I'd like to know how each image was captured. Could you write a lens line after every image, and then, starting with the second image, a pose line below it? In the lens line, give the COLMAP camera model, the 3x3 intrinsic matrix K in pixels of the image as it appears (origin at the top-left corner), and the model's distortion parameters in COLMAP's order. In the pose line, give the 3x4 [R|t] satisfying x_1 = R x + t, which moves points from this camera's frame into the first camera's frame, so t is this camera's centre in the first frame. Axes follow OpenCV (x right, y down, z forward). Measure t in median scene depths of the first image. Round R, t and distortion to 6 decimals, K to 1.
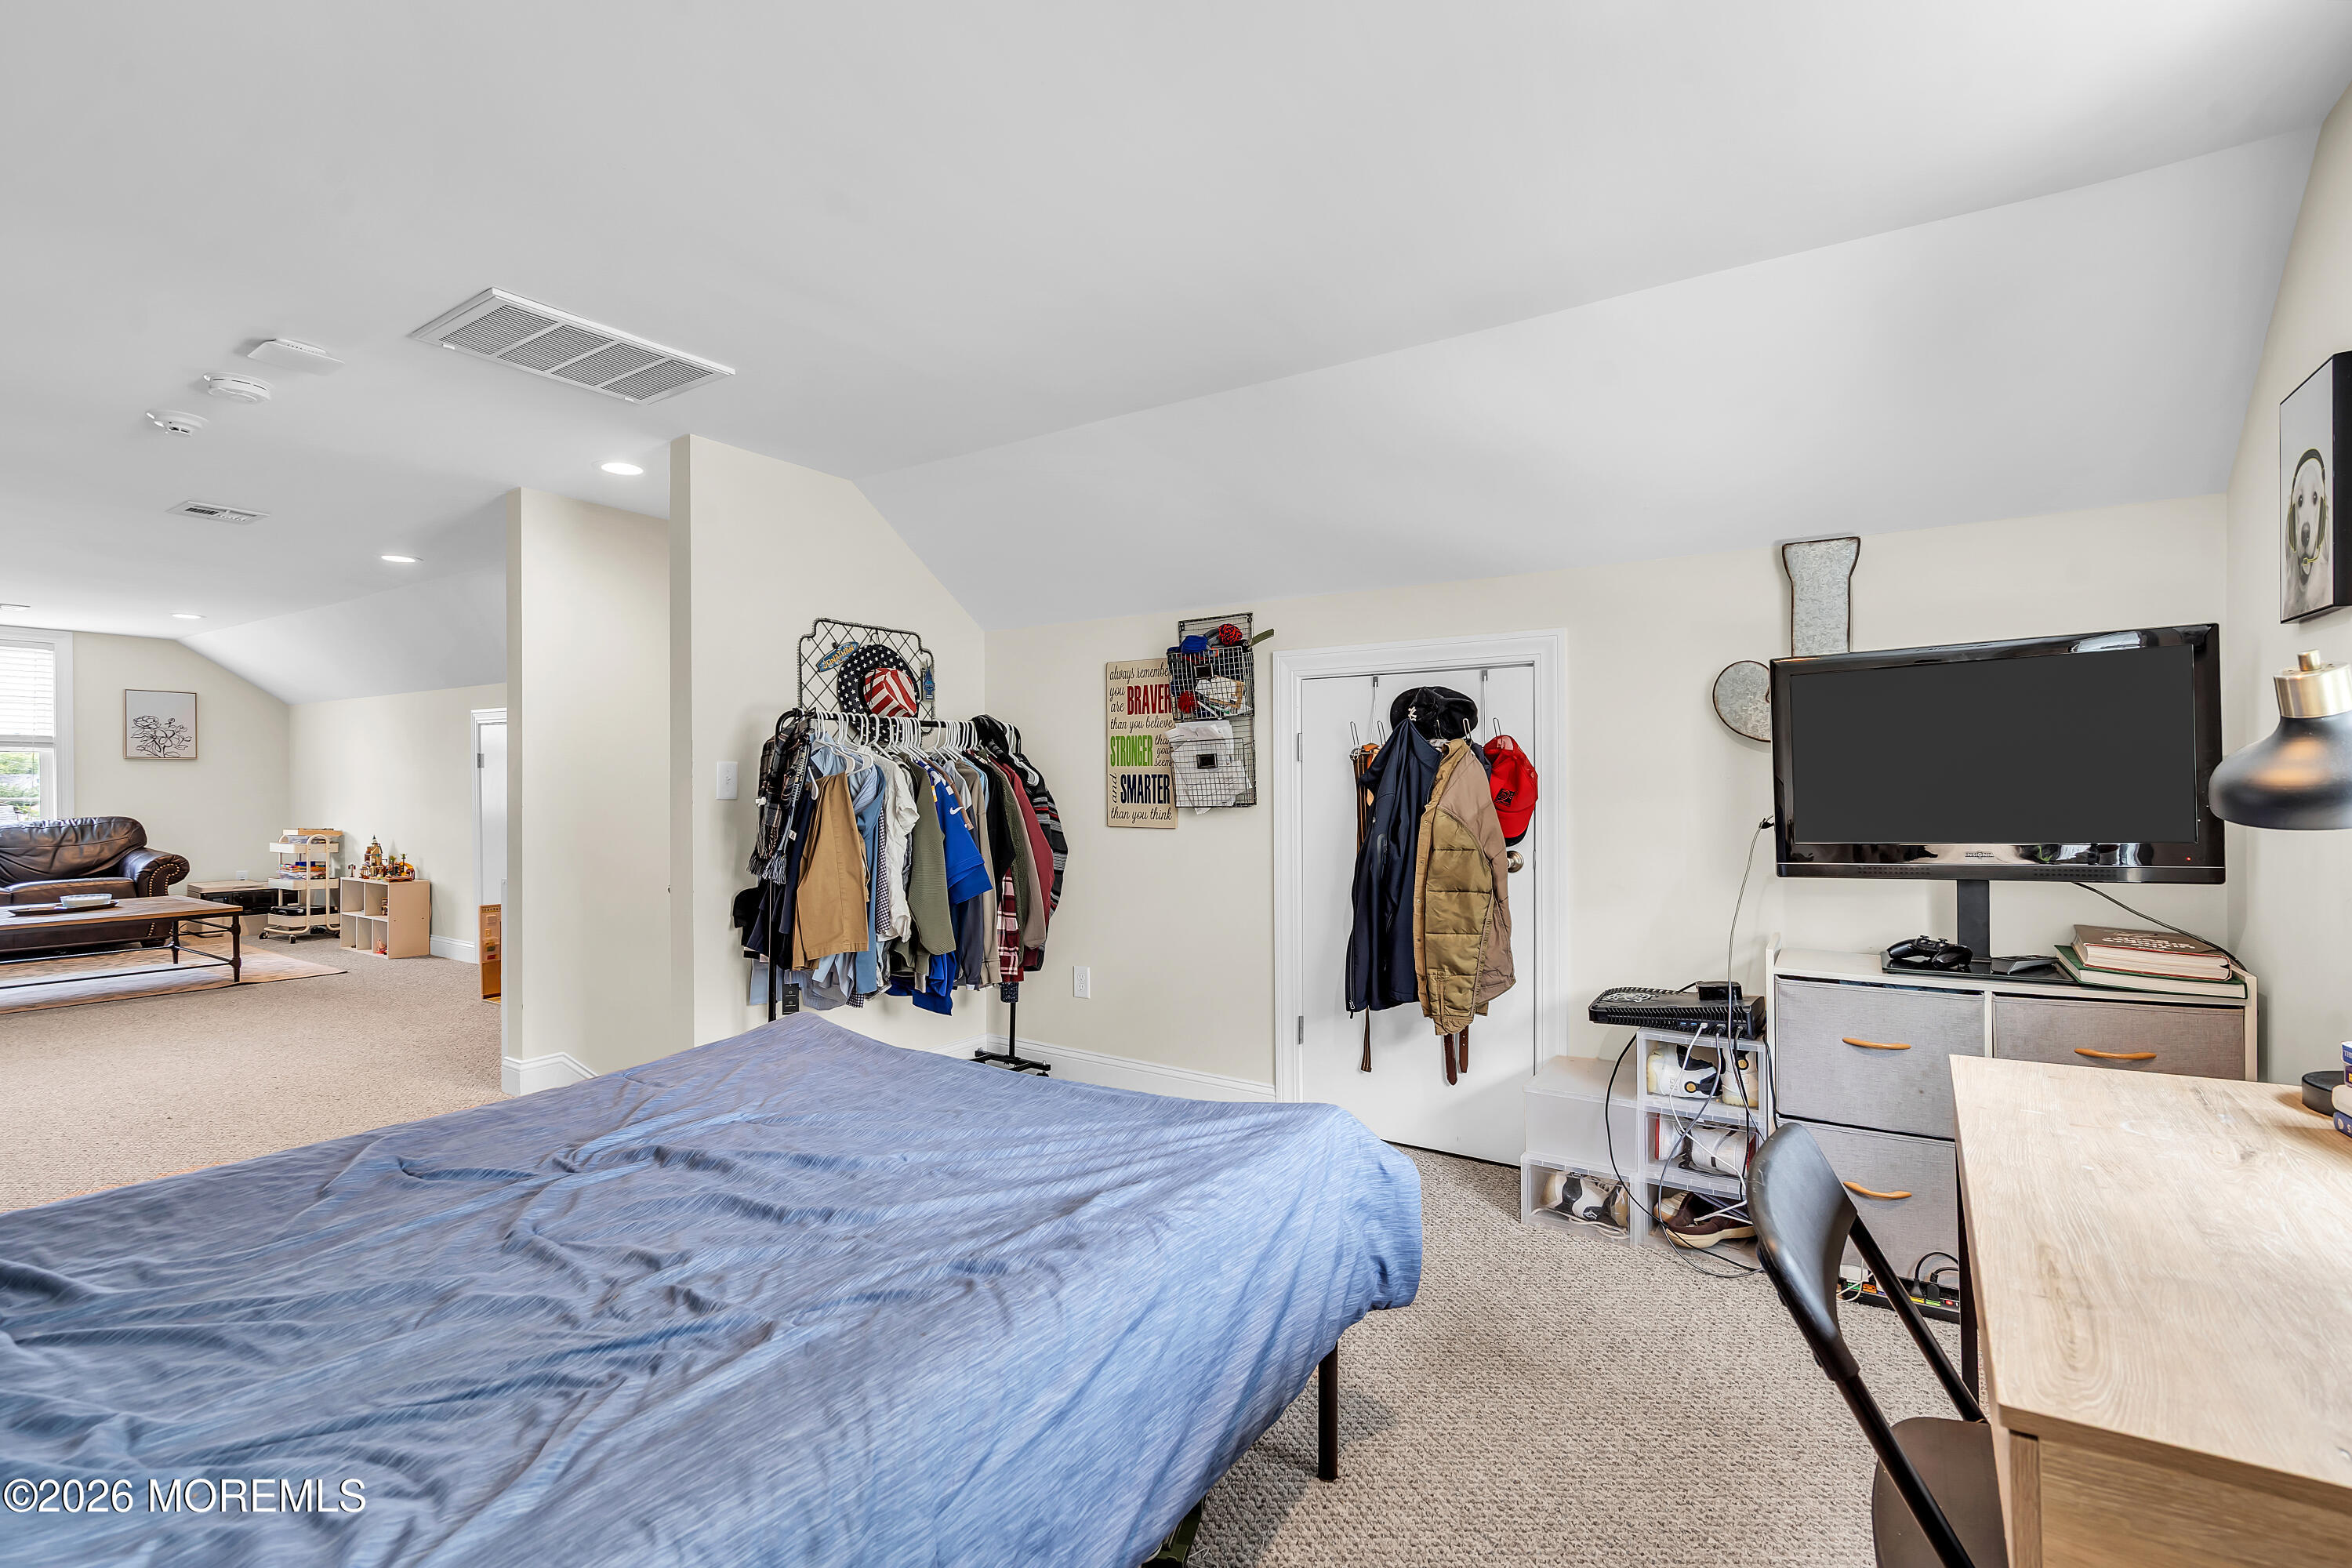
lens RADIAL K [[1075.2, 0, 1176.1], [0, 1075.2, 790.4], [0, 0, 1]] dist [-0.002853, 0.001219]
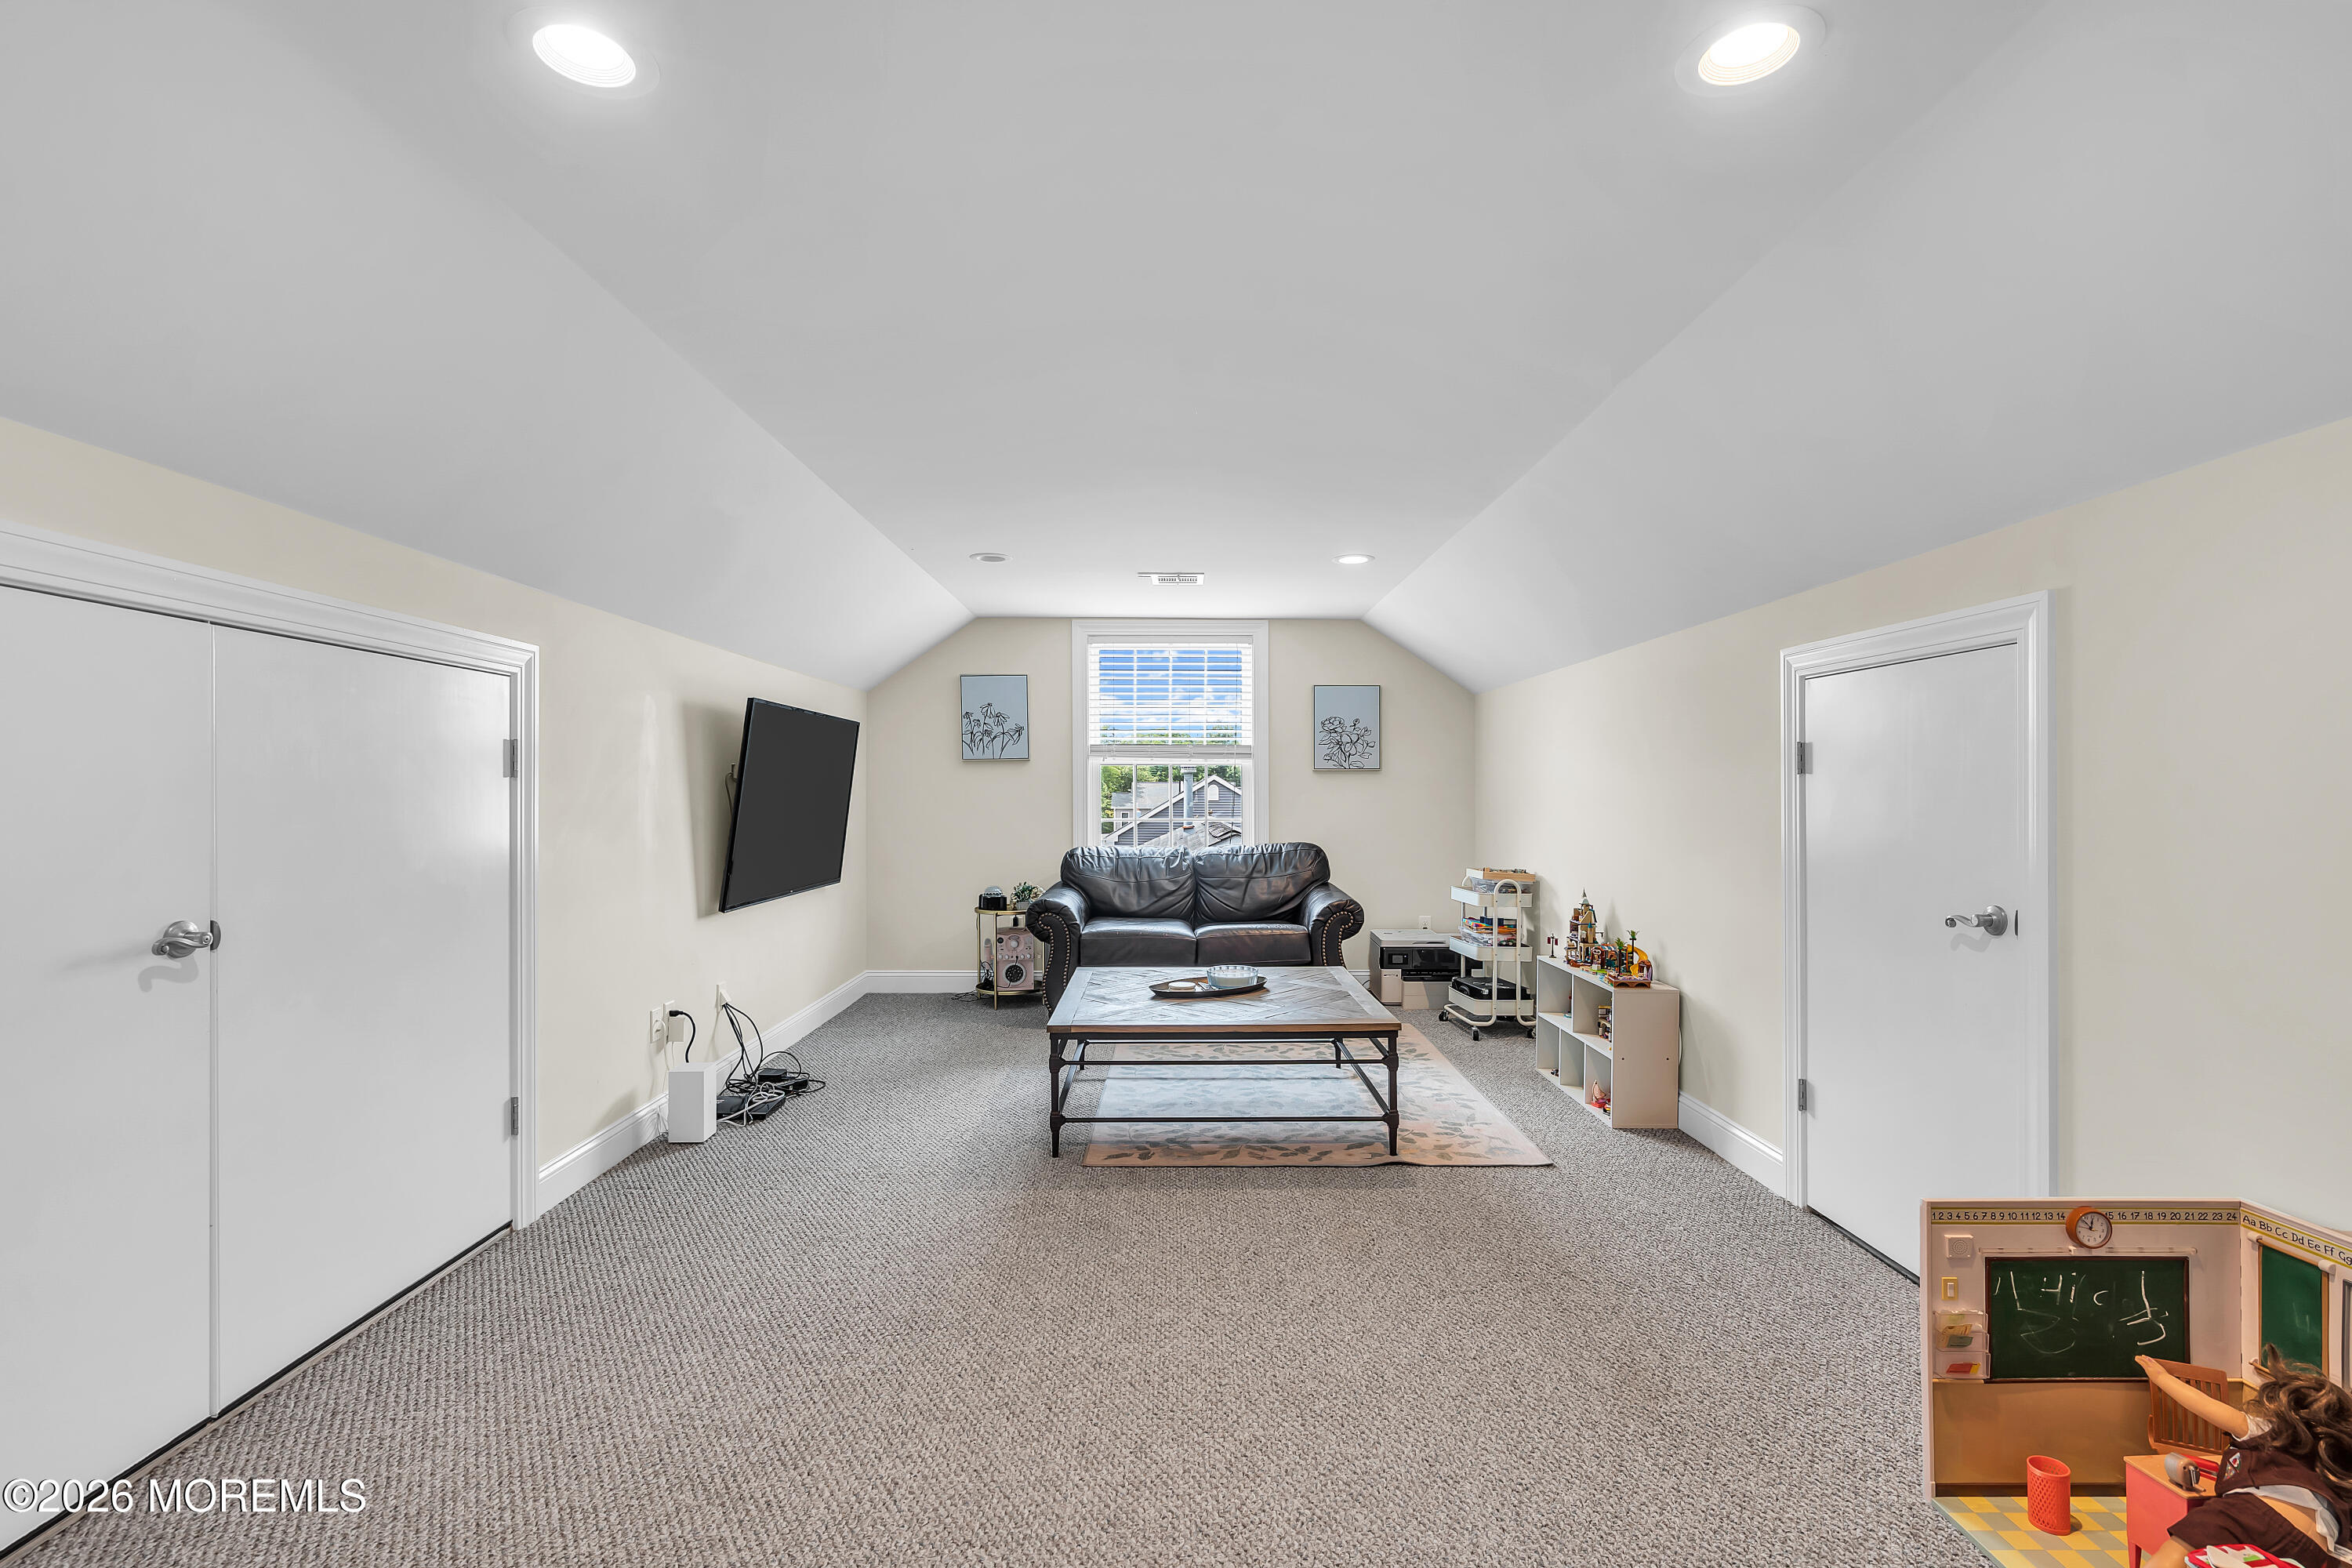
lens RADIAL K [[1075.2, 0, 1196.2], [0, 1075.2, 799.6], [0, 0, 1]] dist [-0.002853, 0.001219]
pose [[0.580406, 0.004039, -0.814317, -0.372304], [-0.005288, 0.999985, 0.001191, -0.008397], [0.814310, 0.003615, 0.580419, 0.460637]]
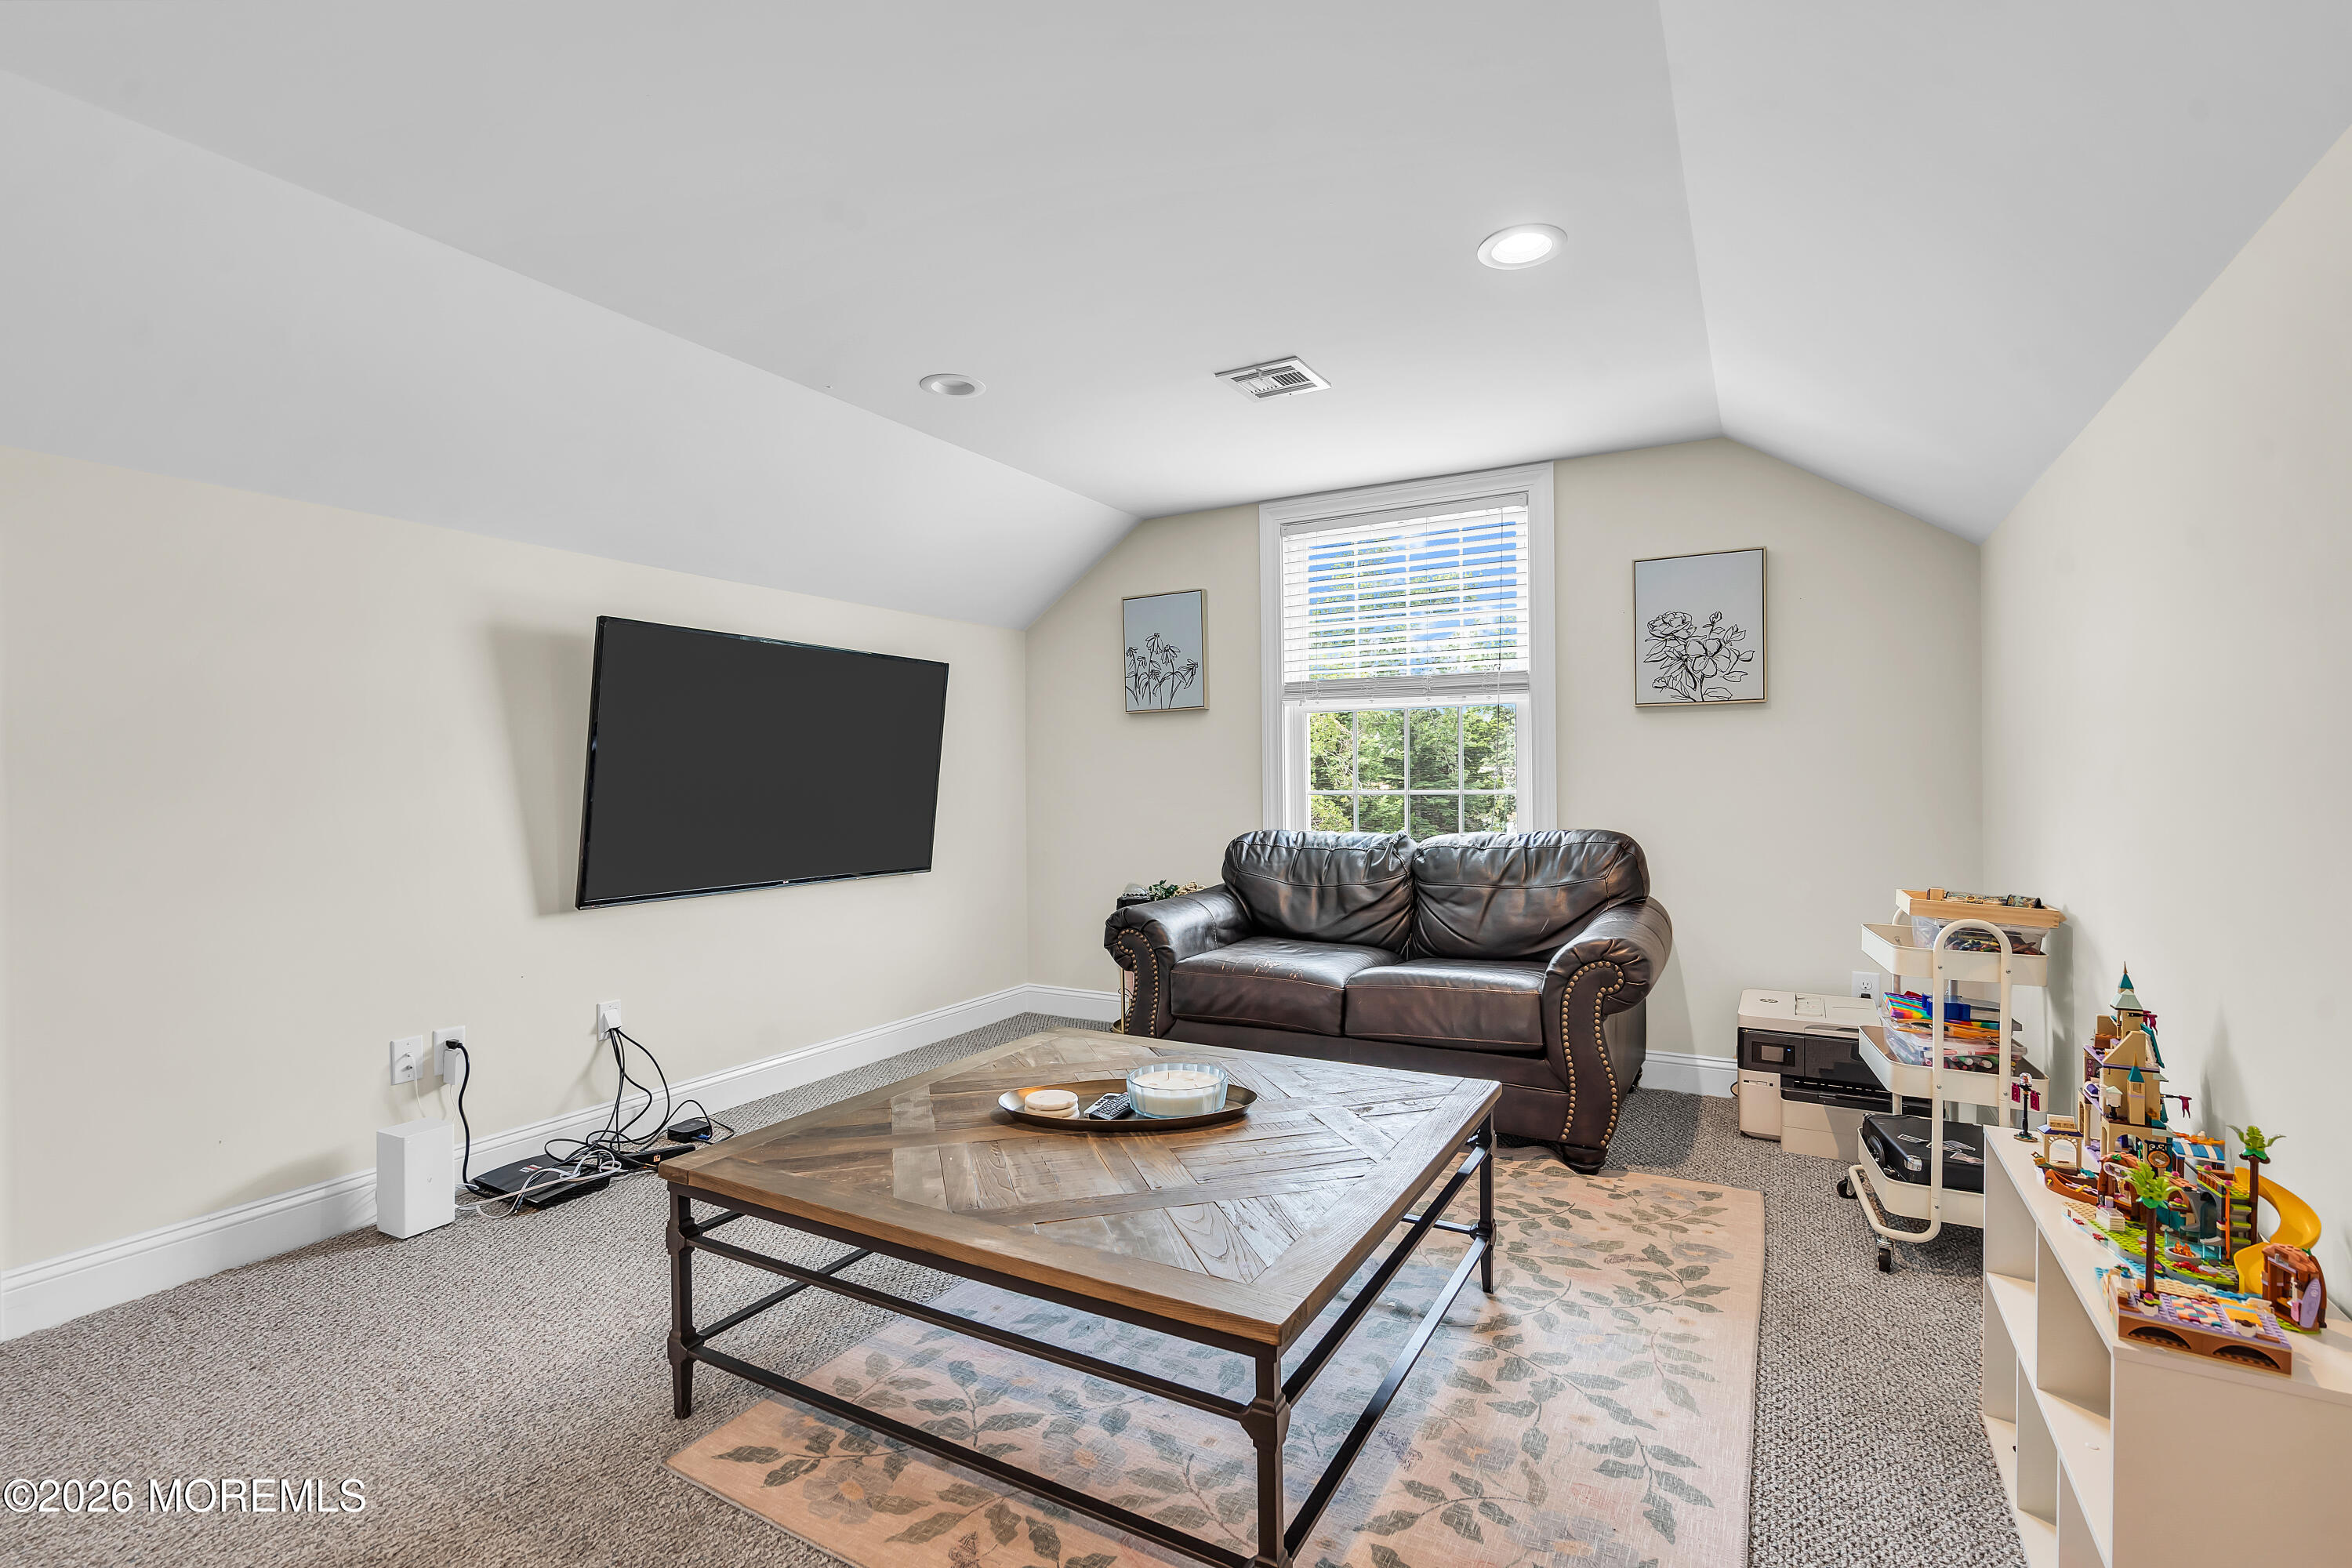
lens RADIAL K [[1075.2, 0, 1176.0], [0, 1075.2, 784.0], [0, 0, 1]] dist [-0.002853, 0.001219]
pose [[0.087459, 0.001525, -0.996167, -0.530114], [0.000860, 0.999998, 0.001606, 0.003142], [0.996168, -0.000997, 0.087458, 0.764865]]
